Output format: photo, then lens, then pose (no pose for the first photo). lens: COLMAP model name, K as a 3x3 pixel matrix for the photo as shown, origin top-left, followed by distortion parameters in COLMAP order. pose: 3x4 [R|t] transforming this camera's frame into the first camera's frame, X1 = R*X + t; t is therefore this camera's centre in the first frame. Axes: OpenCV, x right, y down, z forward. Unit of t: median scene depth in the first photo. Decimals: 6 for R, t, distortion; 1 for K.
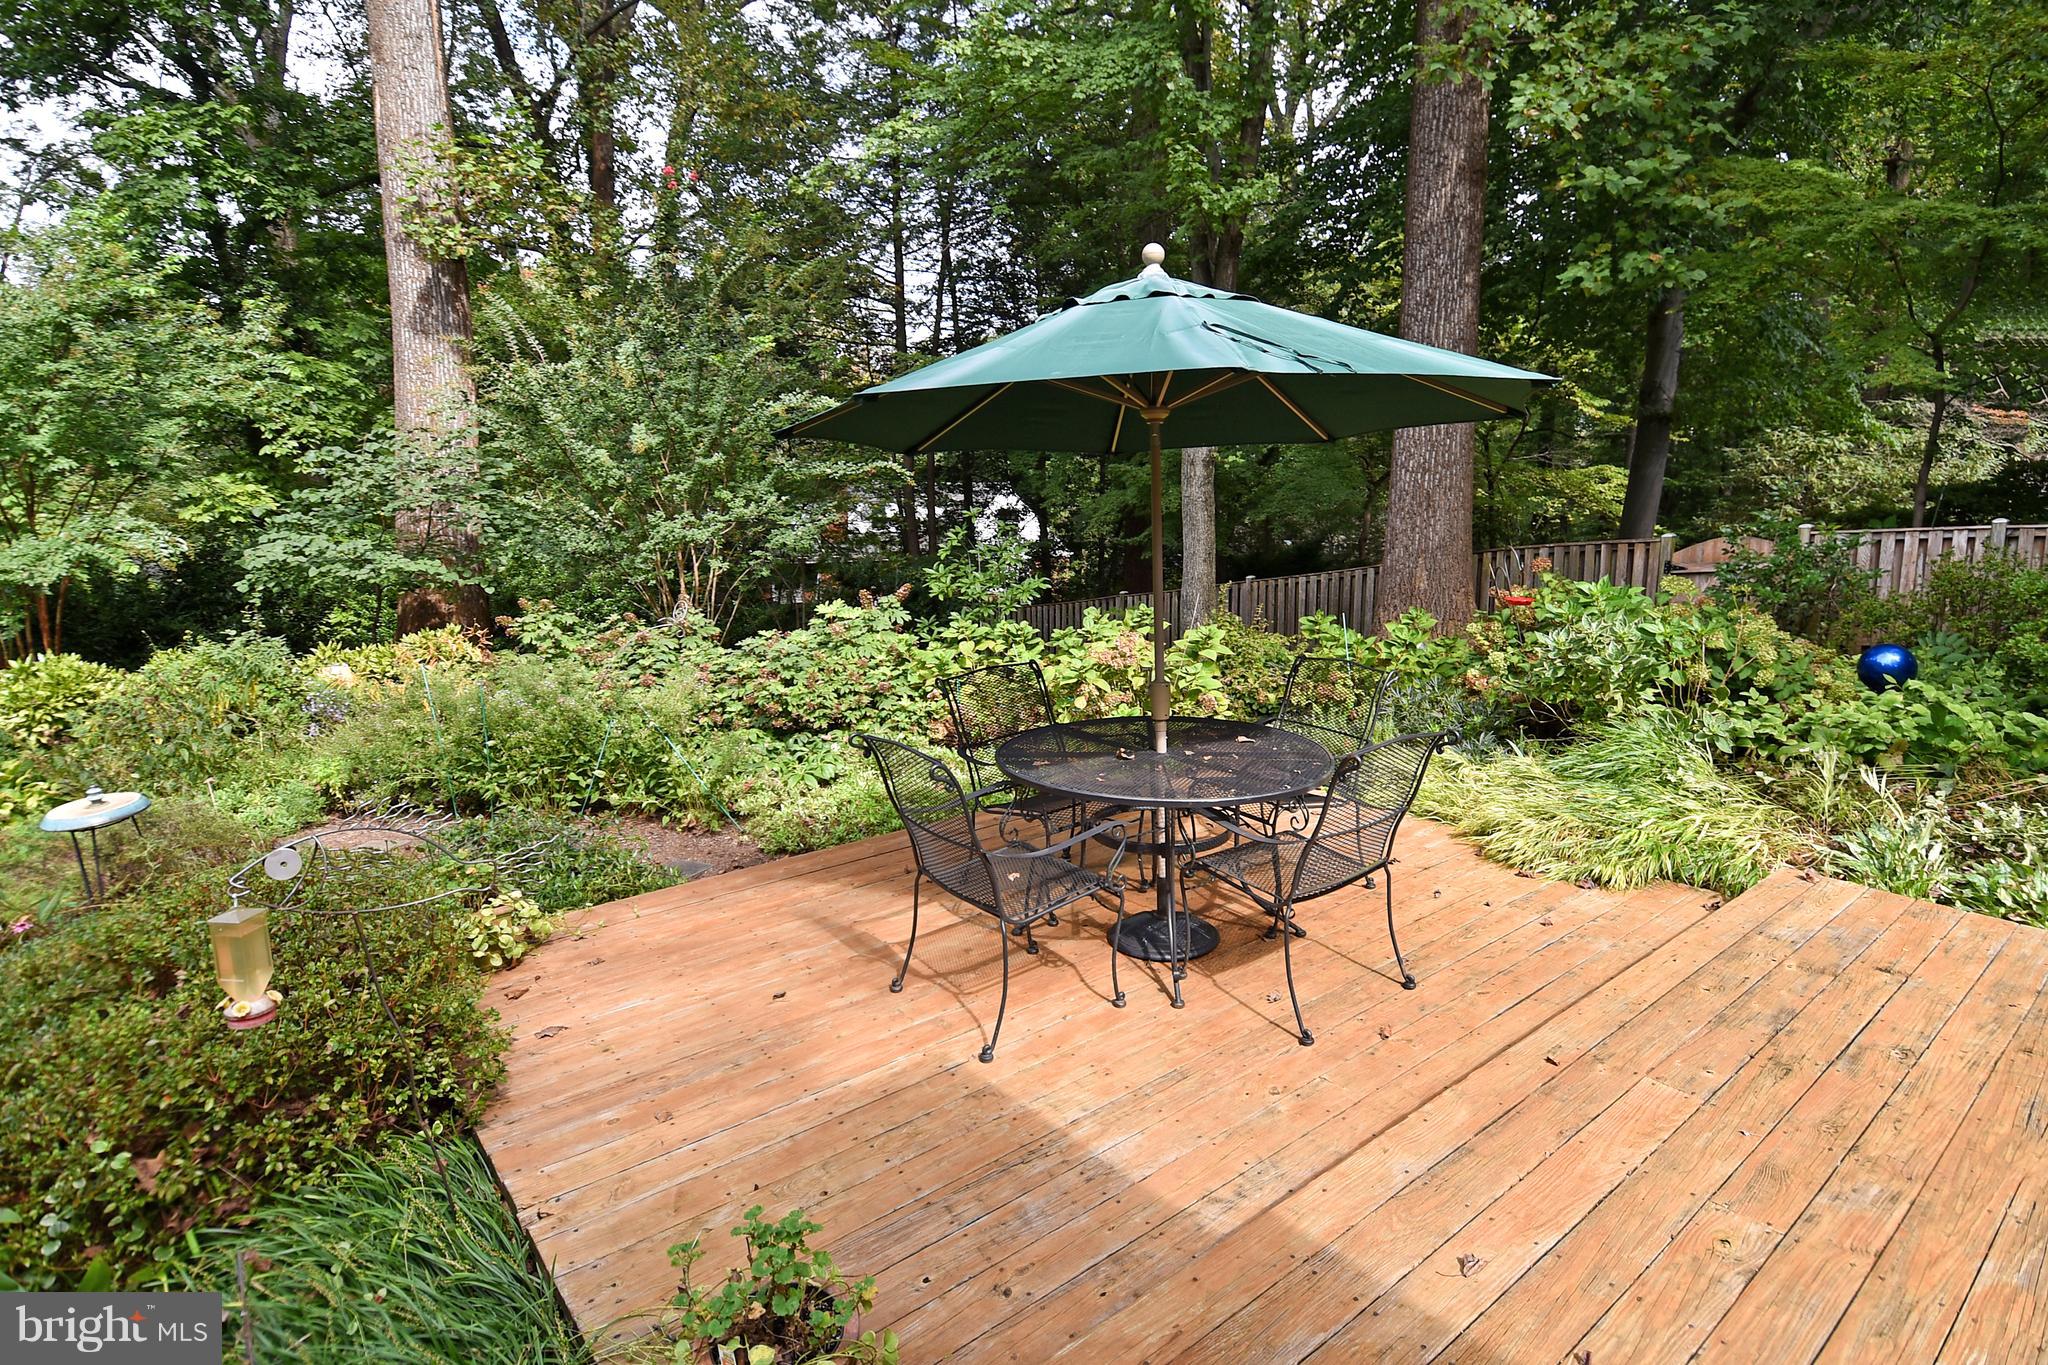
lens RADIAL K [[1066.7, 0, 1050.8], [0, 1066.7, 669.9], [0, 0, 1]] dist [0.047251, -0.050189]
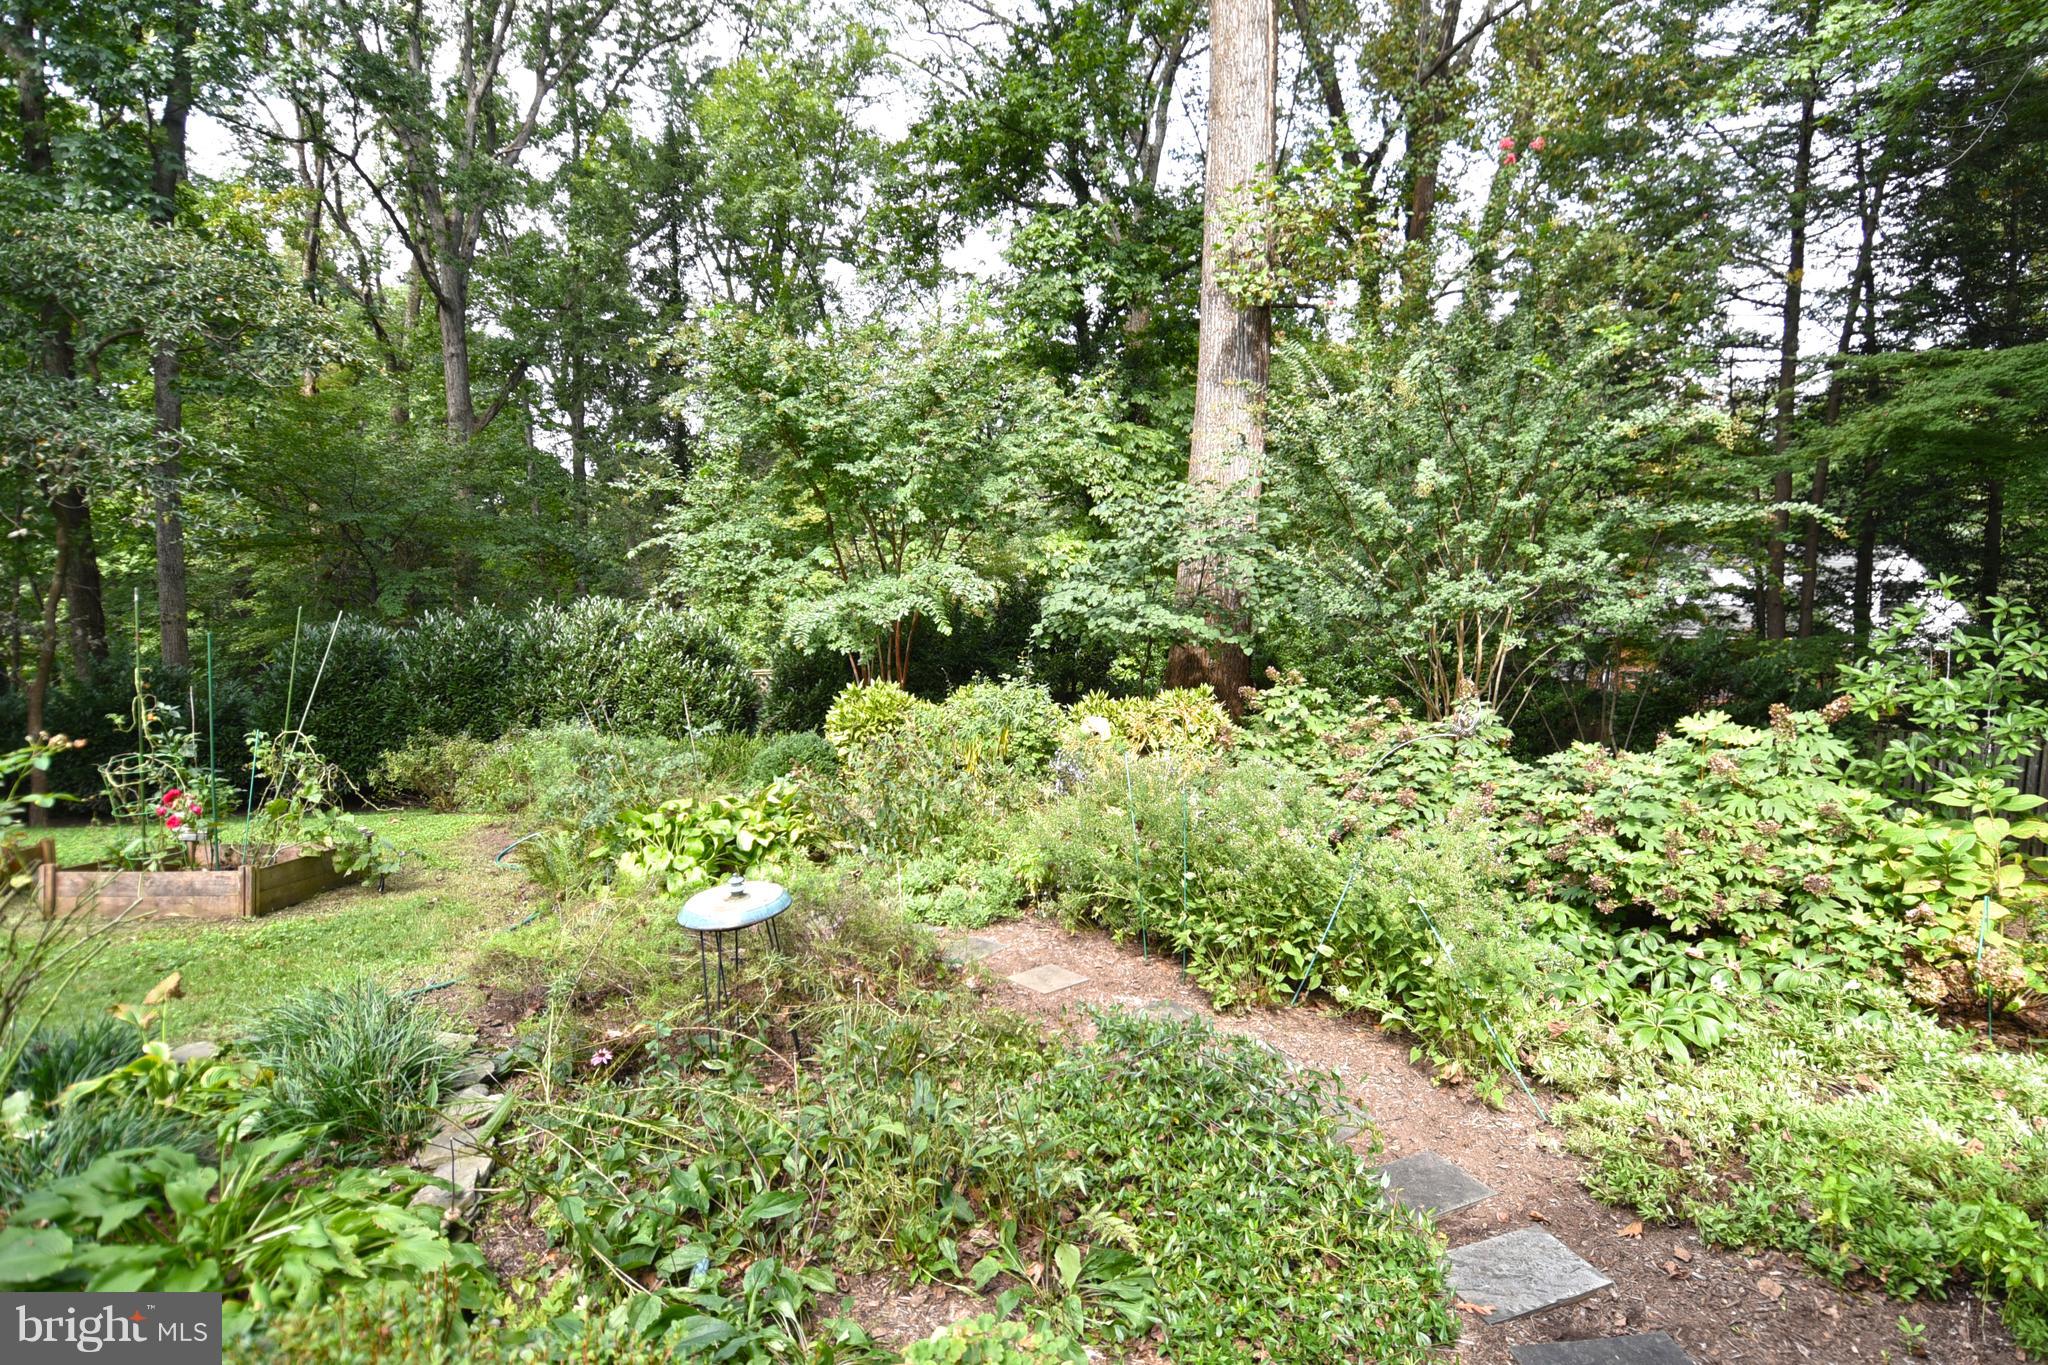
lens RADIAL K [[1066.7, 0, 1050.8], [0, 1066.7, 669.9], [0, 0, 1]] dist [0.047251, -0.050189]
pose [[0.774302, 0.086031, -0.626941, -0.102917], [-0.121441, 0.992503, -0.013790, -0.032696], [0.621054, 0.086814, 0.778945, 0.248667]]
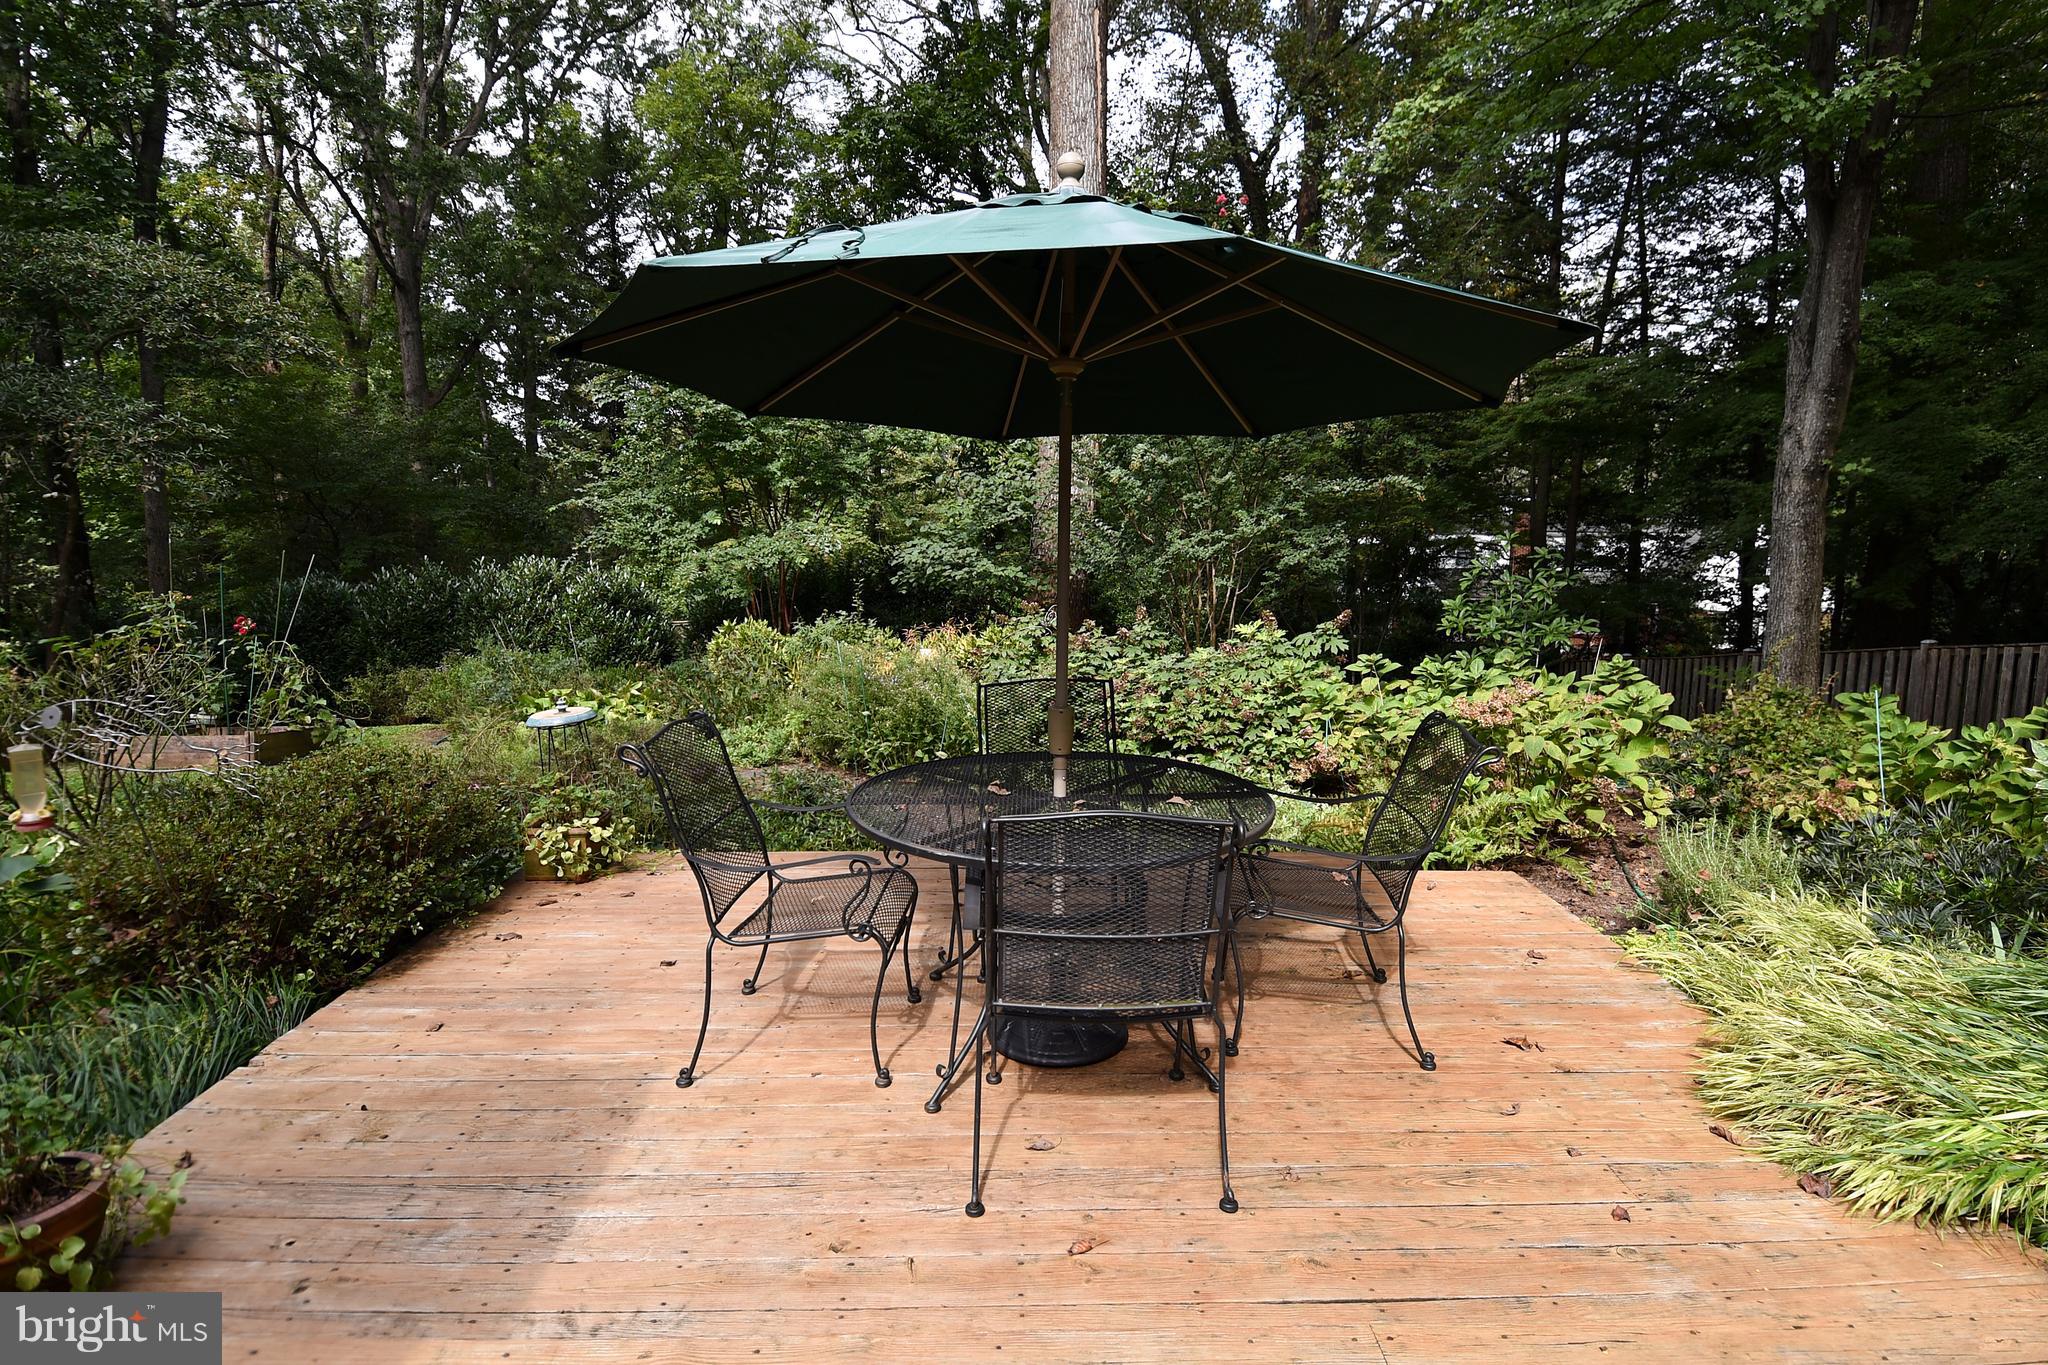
lens RADIAL K [[1066.7, 0, 1050.8], [0, 1066.7, 669.9], [0, 0, 1]] dist [0.047251, -0.050189]
pose [[0.788813, 0.101411, -0.606209, 0.218362], [-0.120936, 0.992622, 0.008688, -0.008238], [0.602617, 0.066459, 0.795258, 0.139431]]
